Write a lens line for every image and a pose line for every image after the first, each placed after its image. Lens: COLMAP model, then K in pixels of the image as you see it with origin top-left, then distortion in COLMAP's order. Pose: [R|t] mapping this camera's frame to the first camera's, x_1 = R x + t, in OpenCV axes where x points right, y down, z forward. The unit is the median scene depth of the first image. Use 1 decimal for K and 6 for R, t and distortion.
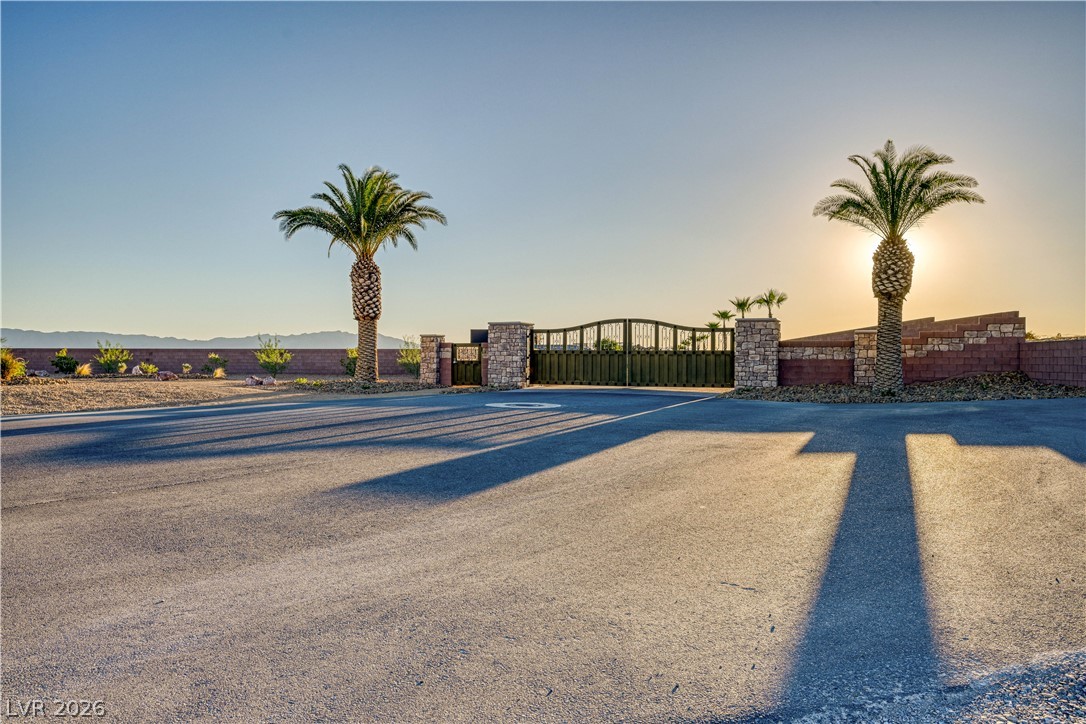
lens RADIAL K [[801.9, 0, 542.8], [0, 801.9, 363.4], [0, 0, 1]] dist [-0.003238, 0.006611]
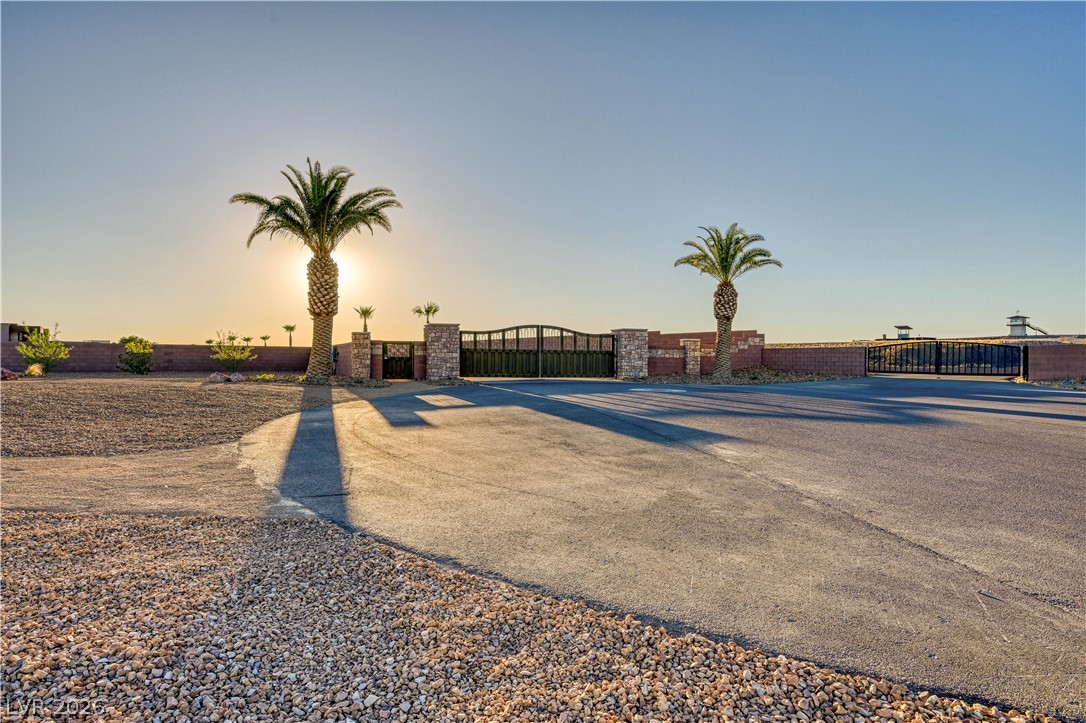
lens RADIAL K [[665.2, 0, 543.3], [0, 665.2, 361.4], [0, 0, 1]] dist [0.009699, 0.000497]
pose [[0.748757, 0.000021, 0.662844, -0.594689], [-0.003718, 0.999984, 0.004169, -0.001835], [-0.662834, -0.005586, 0.748746, 0.197860]]
